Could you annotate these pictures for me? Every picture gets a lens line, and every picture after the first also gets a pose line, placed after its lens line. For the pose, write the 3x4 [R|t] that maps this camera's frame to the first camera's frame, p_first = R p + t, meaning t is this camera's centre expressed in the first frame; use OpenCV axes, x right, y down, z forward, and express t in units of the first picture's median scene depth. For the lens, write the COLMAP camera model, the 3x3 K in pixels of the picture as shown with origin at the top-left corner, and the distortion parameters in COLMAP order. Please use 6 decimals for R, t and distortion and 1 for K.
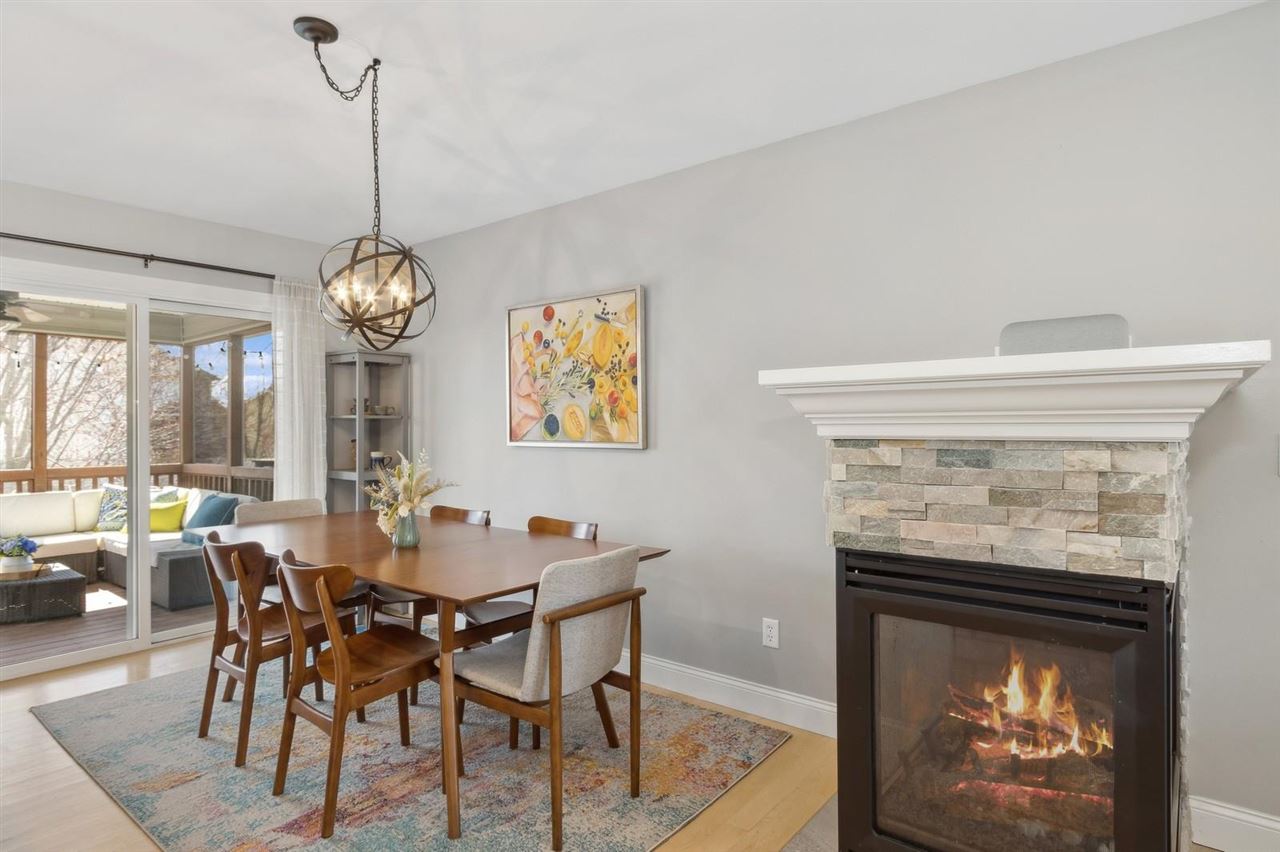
lens RADIAL K [[680.0, 0, 642.5], [0, 680.0, 423.6], [0, 0, 1]] dist [0.002142, -0.002683]
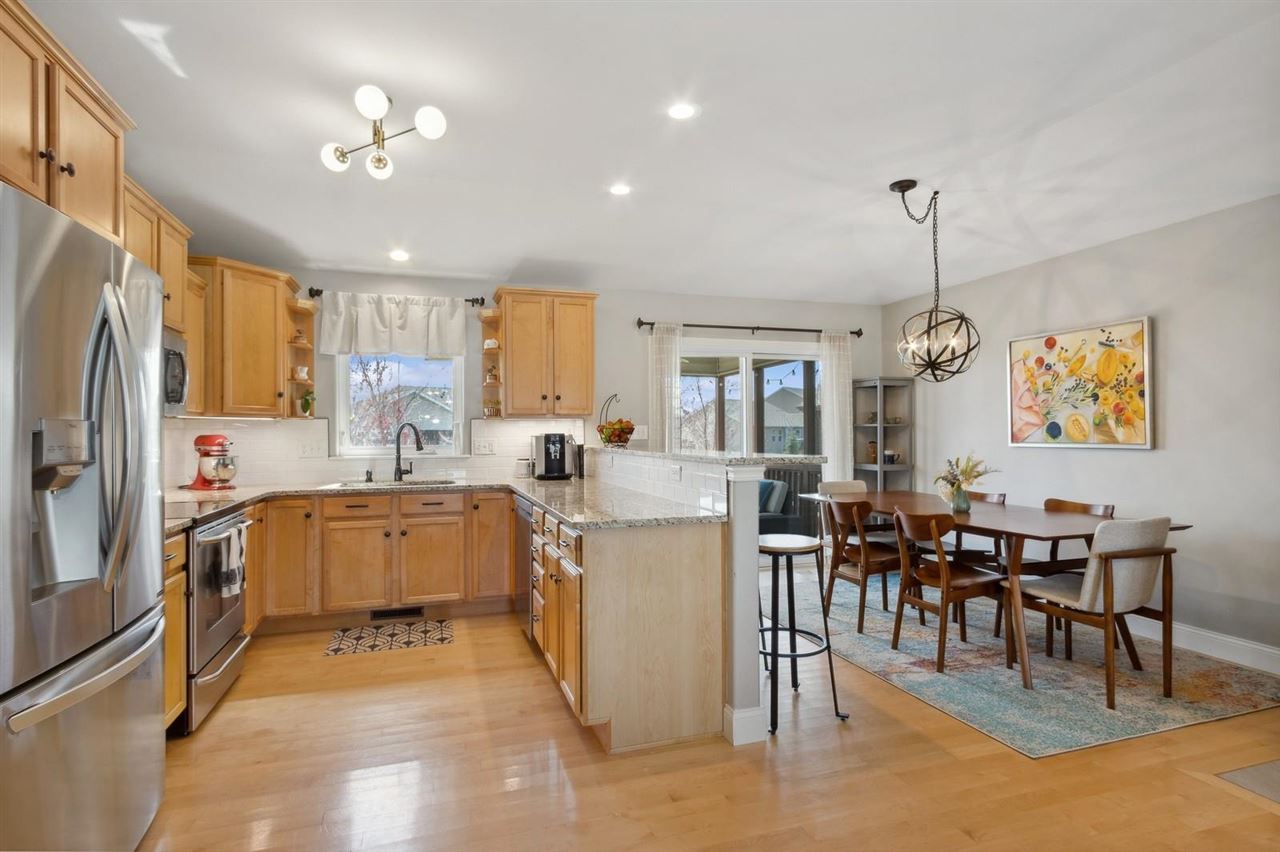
lens RADIAL K [[644.9, 0, 632.2], [0, 644.9, 432.3], [0, 0, 1]] dist [0.000654, -0.000844]
pose [[0.831693, -0.004357, -0.555219, -0.126426], [0.007147, 0.999970, 0.002860, -0.002974], [0.555190, -0.006347, 0.831699, -0.472006]]
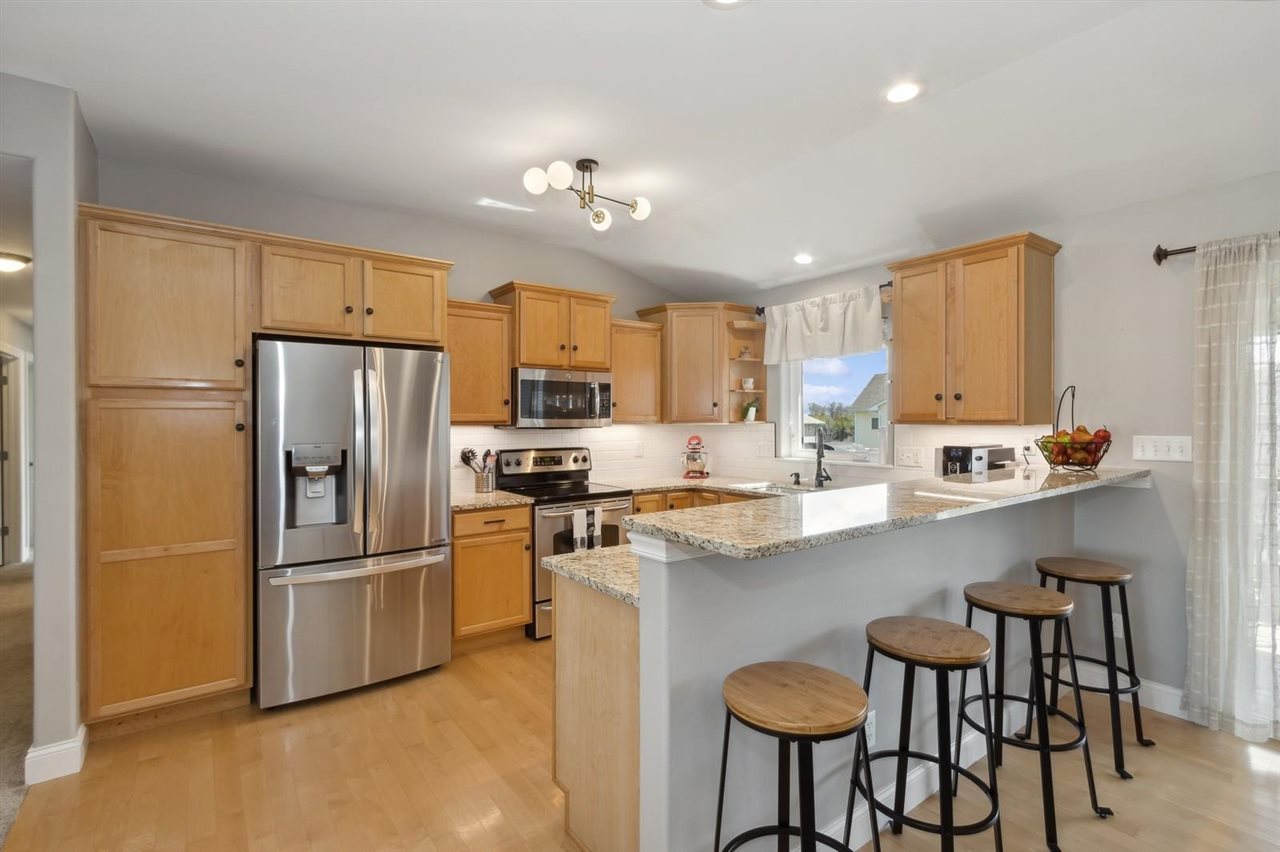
lens RADIAL K [[588.5, 0, 635.3], [0, 588.5, 419.0], [0, 0, 1]] dist [0.001325, 0.000602]
pose [[-0.266688, 0.005354, -0.963768, -0.012145], [0.008787, 0.999957, 0.003124, -0.047756], [0.963743, -0.007635, -0.266723, 0.358123]]
